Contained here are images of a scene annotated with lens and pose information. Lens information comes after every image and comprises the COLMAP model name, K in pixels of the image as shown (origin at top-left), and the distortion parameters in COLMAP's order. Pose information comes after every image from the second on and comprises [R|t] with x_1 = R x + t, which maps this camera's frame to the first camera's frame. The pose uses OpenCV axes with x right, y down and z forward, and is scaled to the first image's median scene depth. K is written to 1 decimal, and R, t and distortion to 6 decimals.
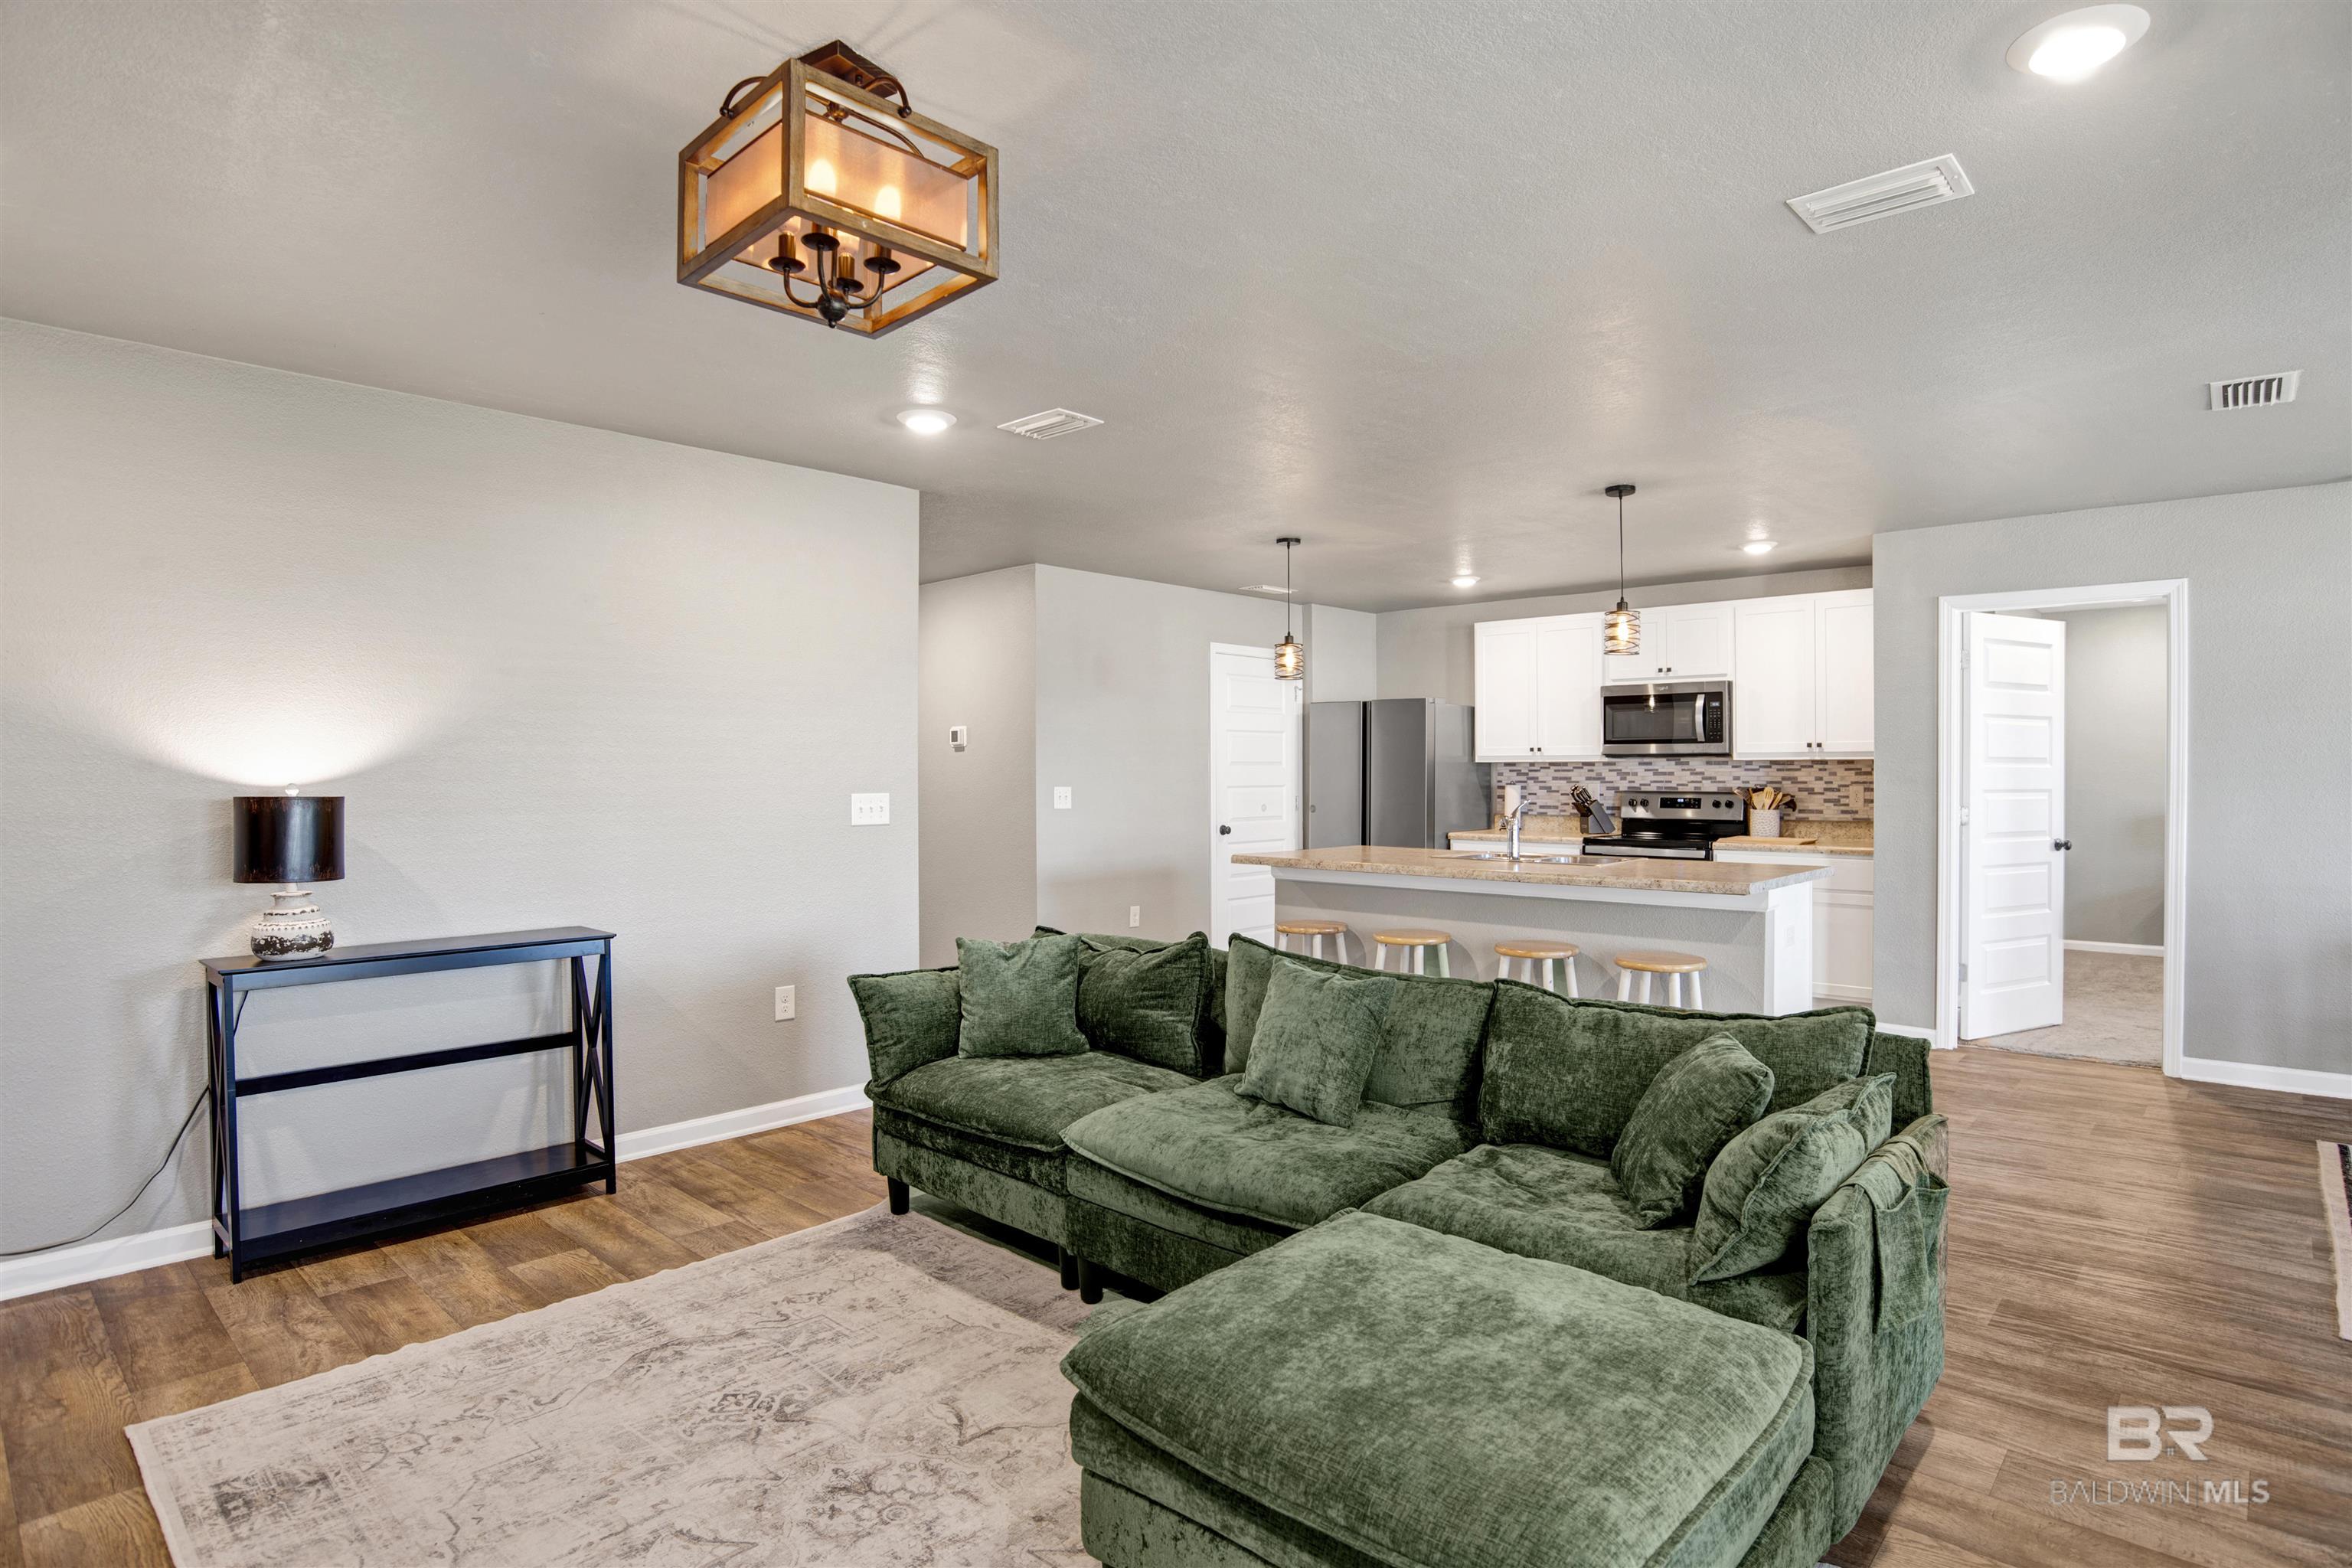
lens RADIAL K [[1224.1, 0, 1184.1], [0, 1224.1, 776.1], [0, 0, 1]] dist [-0.062070, 0.019220]
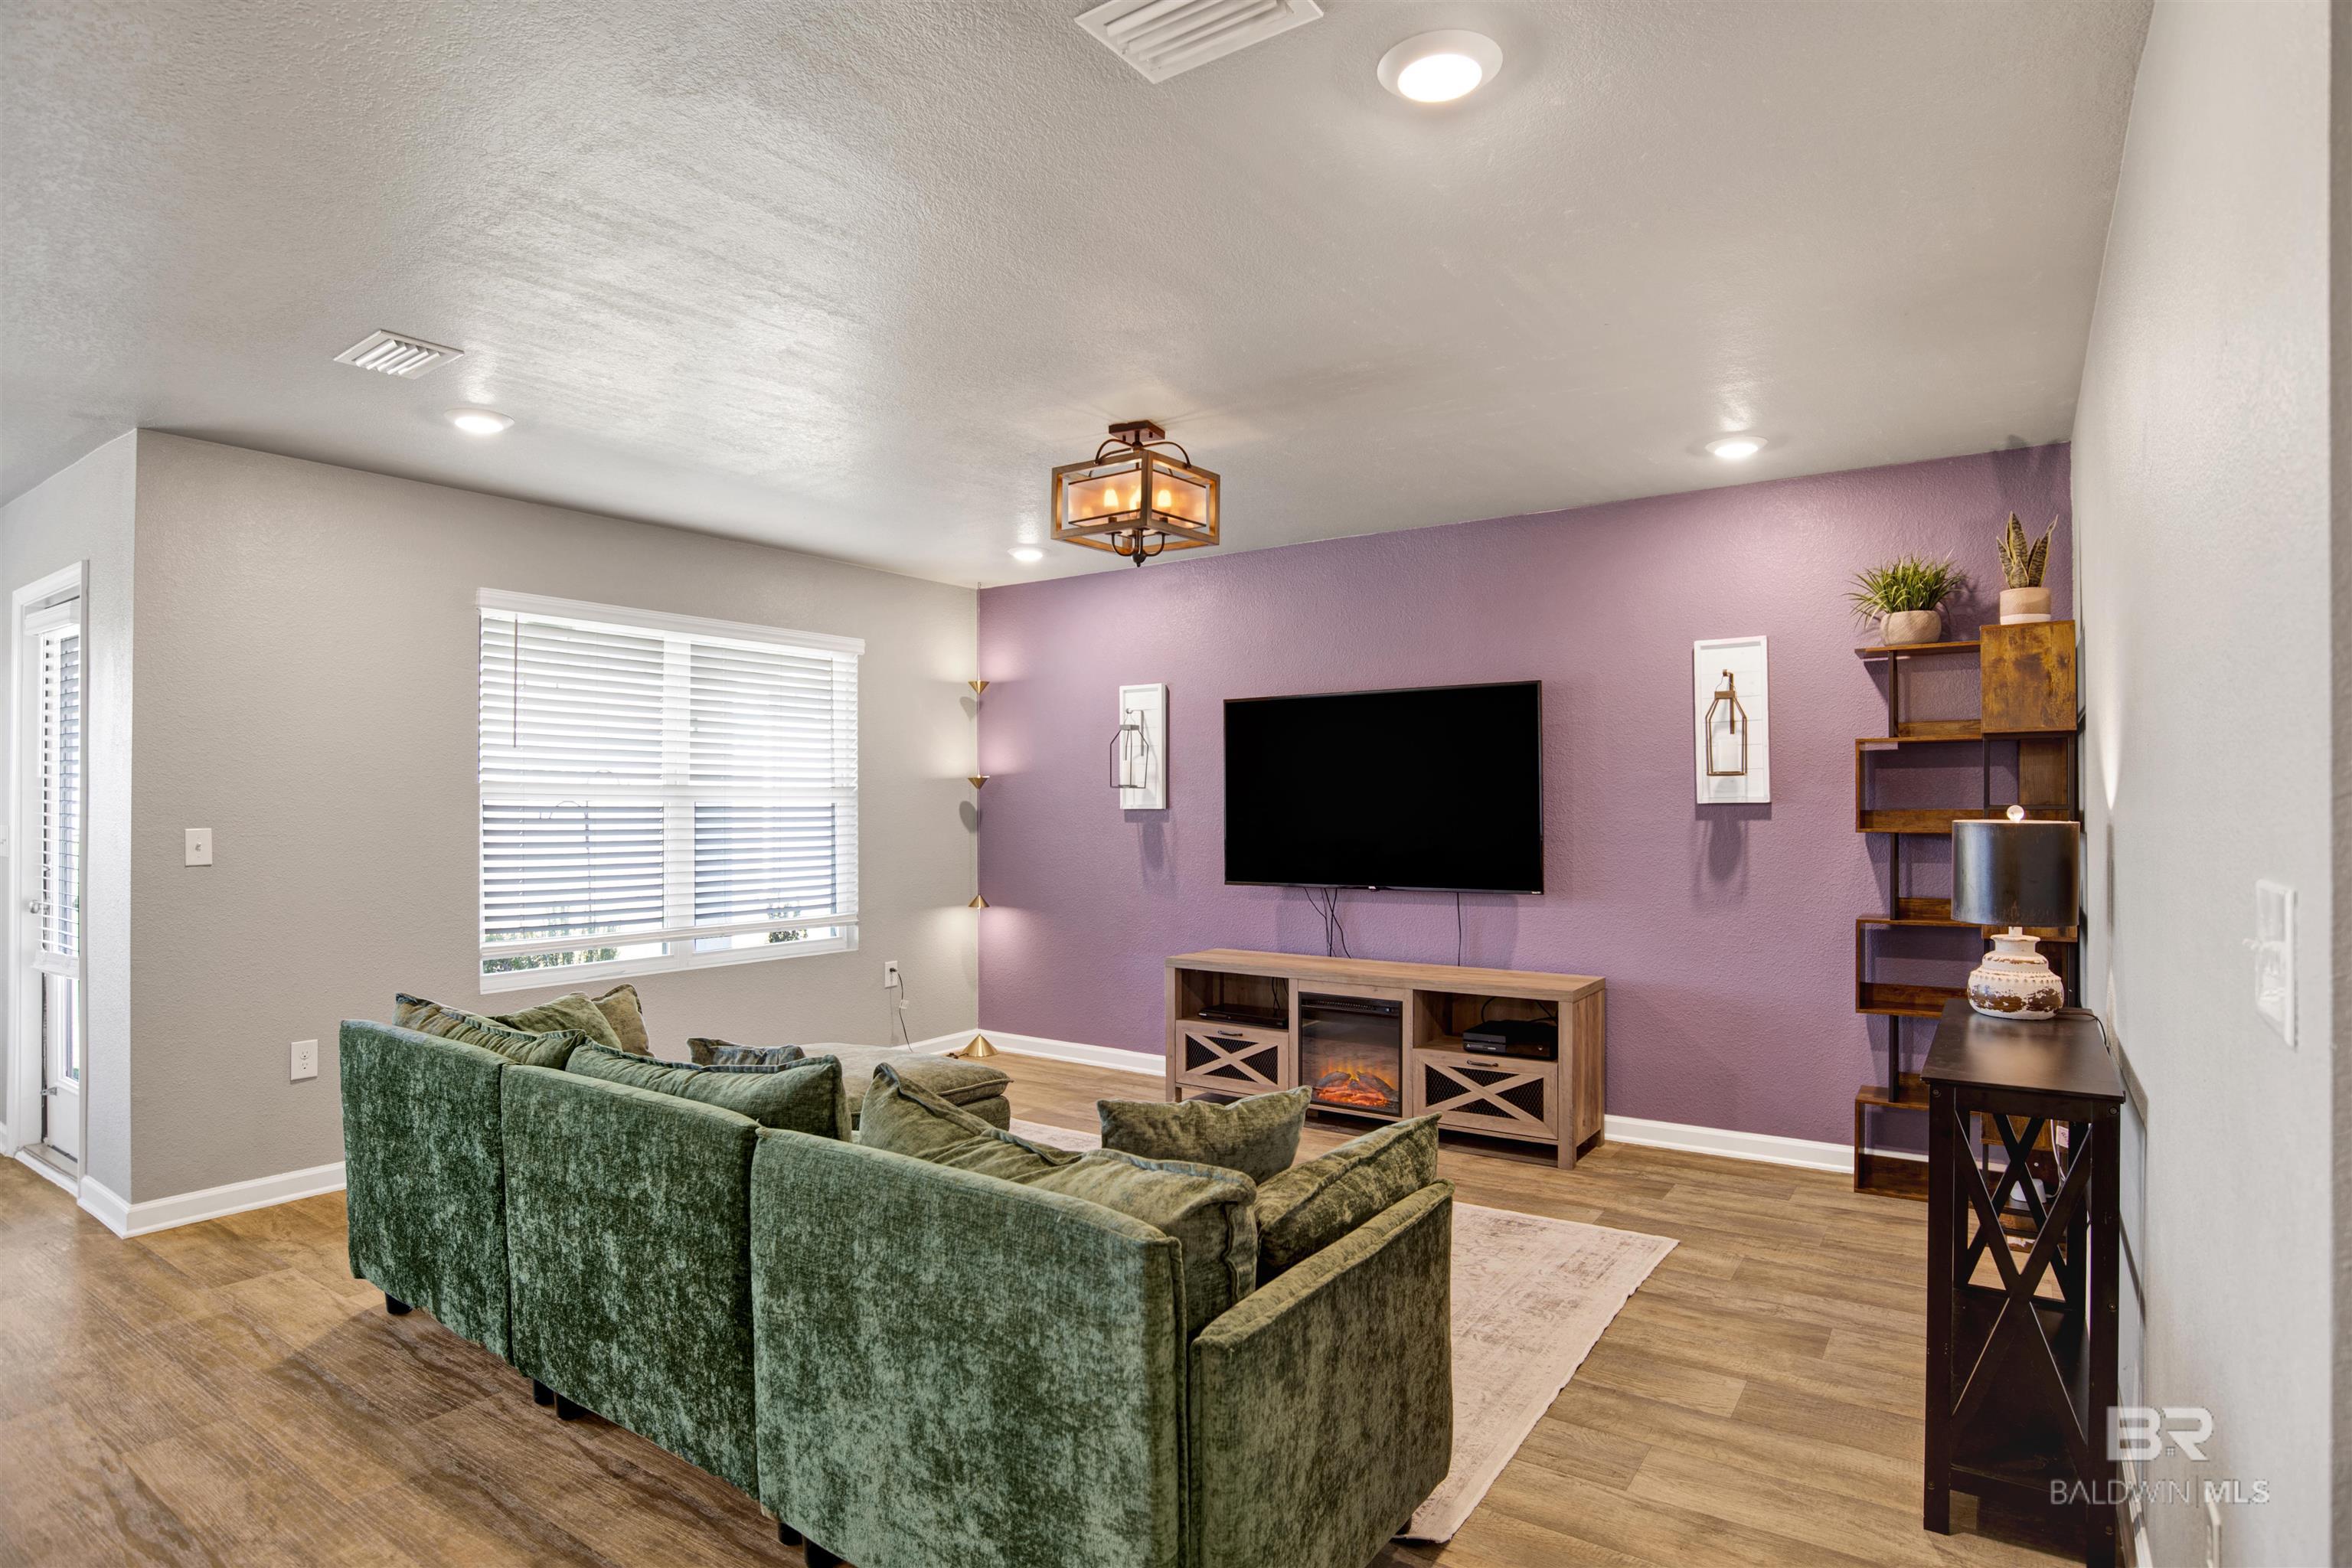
lens RADIAL K [[1224.1, 0, 1186.0], [0, 1224.1, 777.9], [0, 0, 1]] dist [-0.062070, 0.019220]
pose [[-0.989492, 0.003576, -0.144544, -0.024162], [0.006288, 0.999813, -0.018306, -0.001705], [0.144451, -0.019023, -0.989329, 0.811475]]
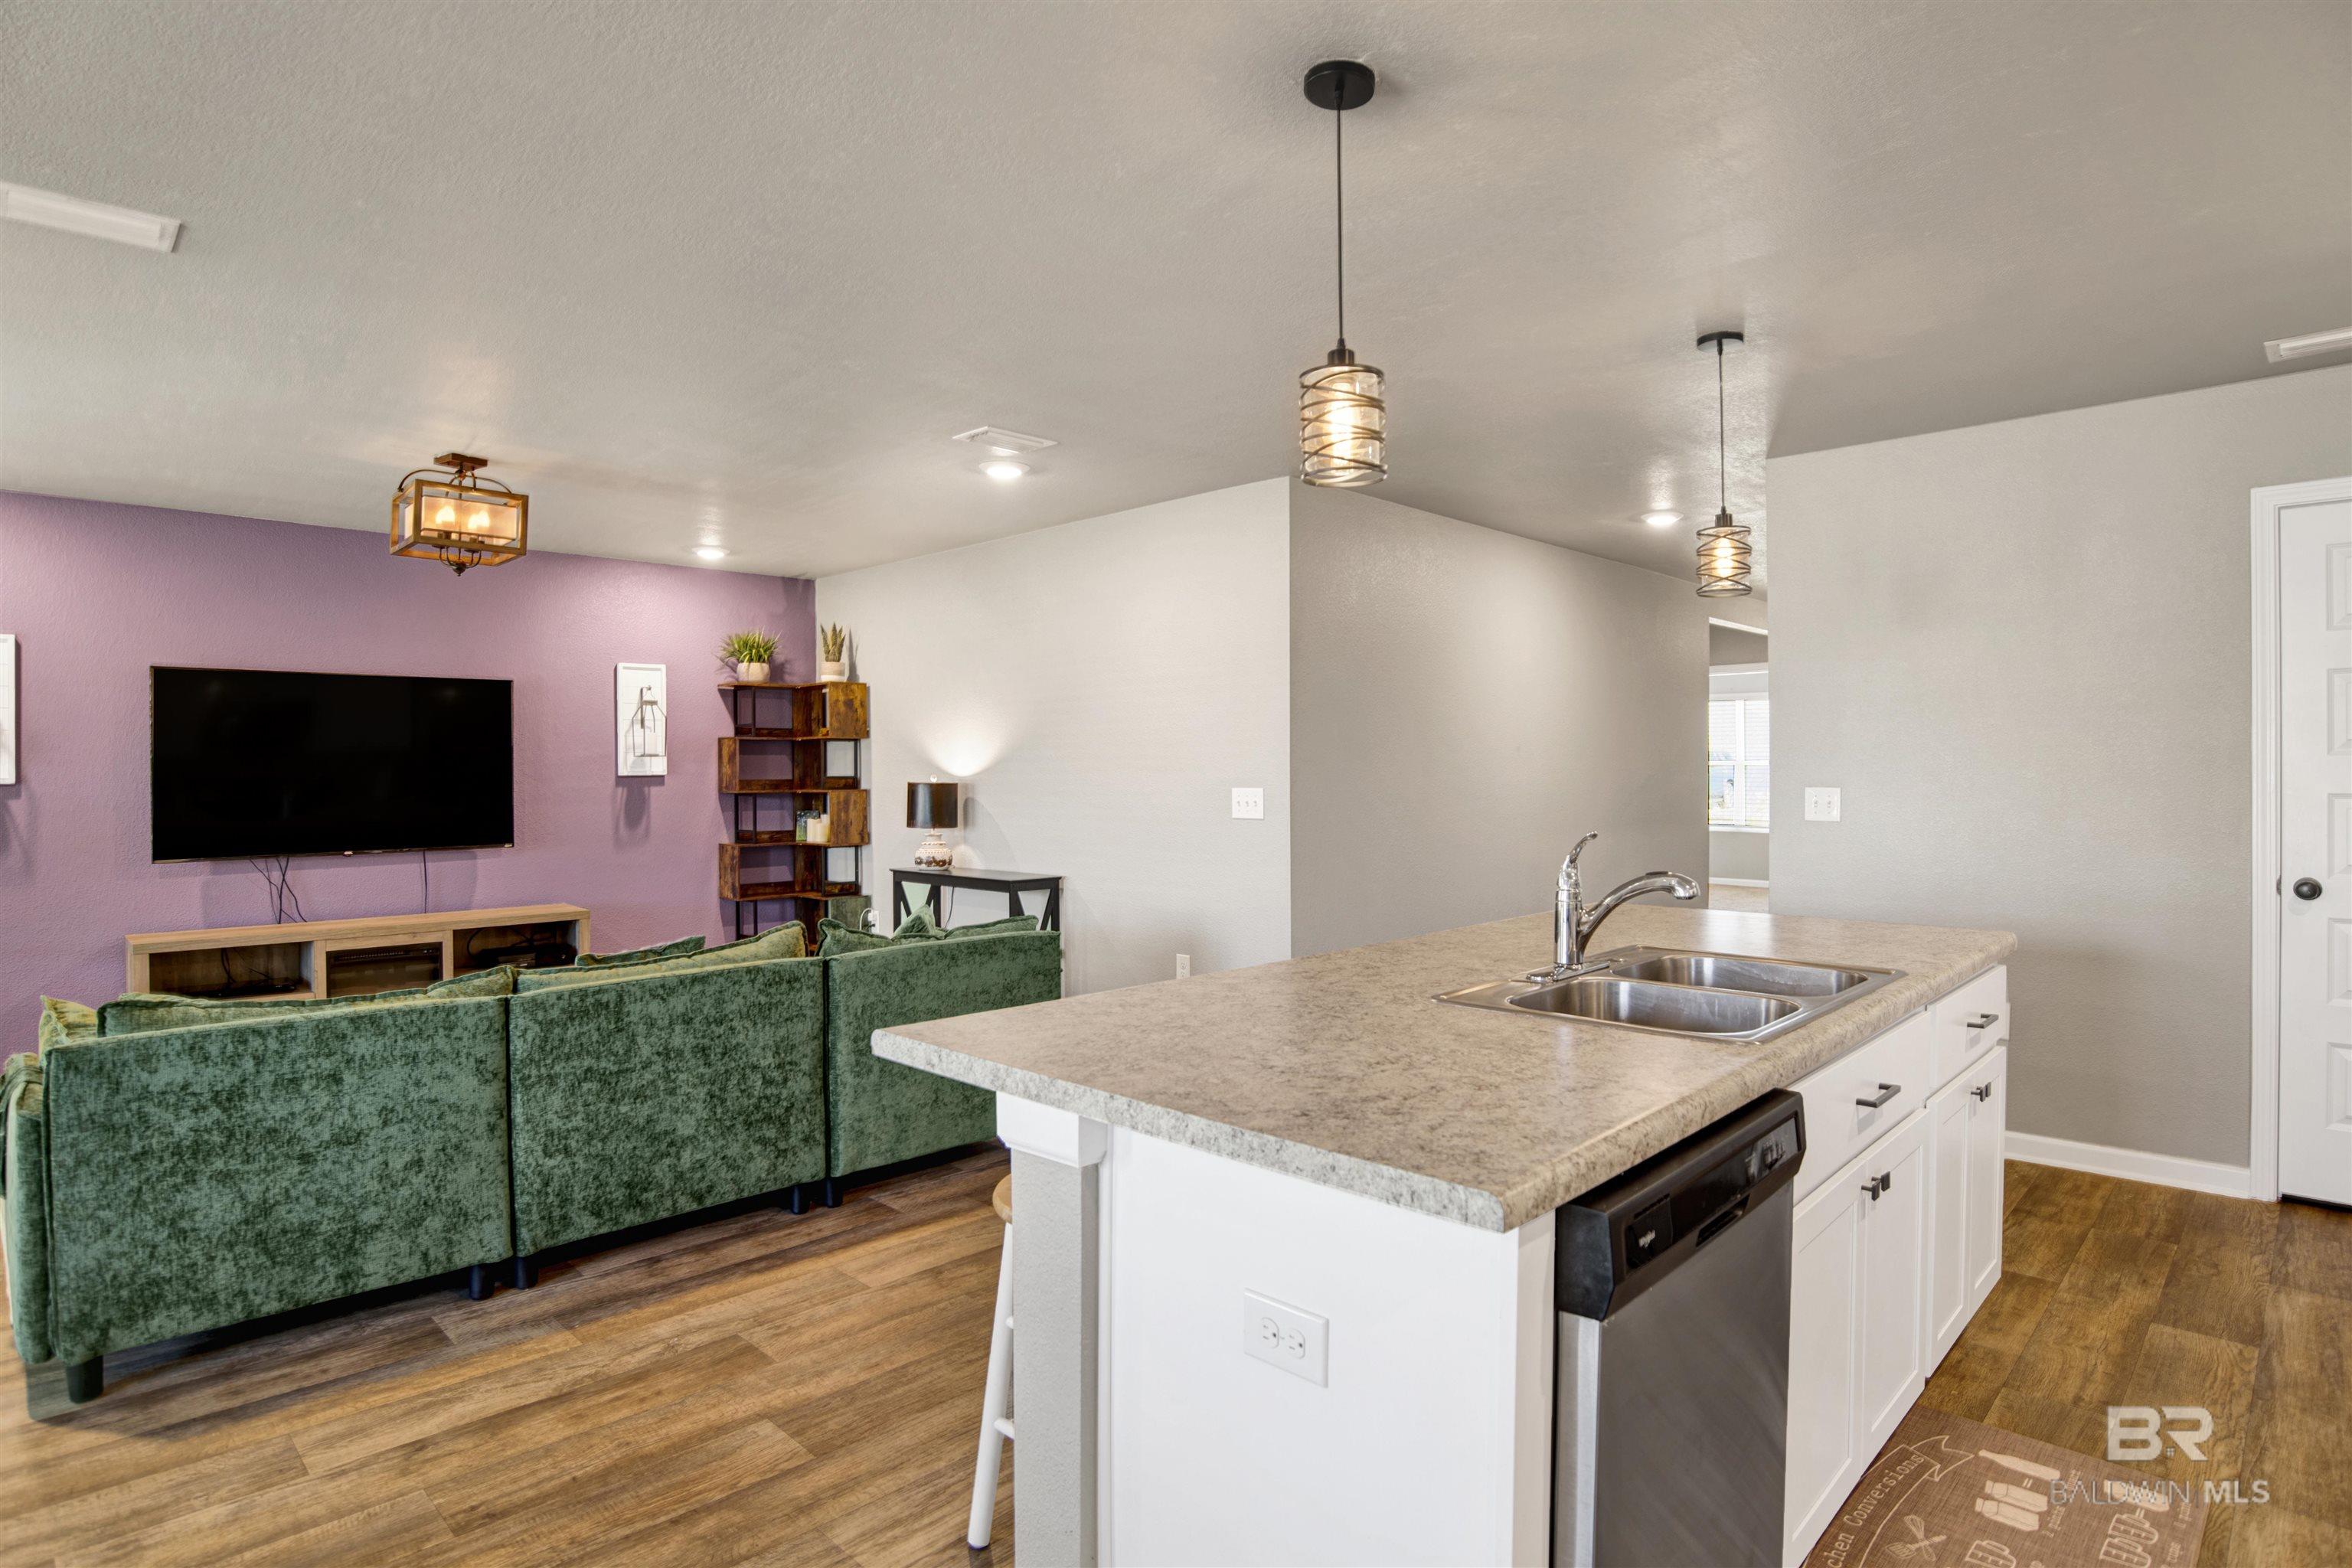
lens RADIAL K [[1224.1, 0, 1158.3], [0, 1224.1, 768.6], [0, 0, 1]] dist [-0.062070, 0.019220]
pose [[-0.055094, 0.000408, -0.998481, 0.532921], [0.004223, 0.999991, 0.000175, -0.001959], [0.998472, -0.004207, -0.055095, 0.675076]]
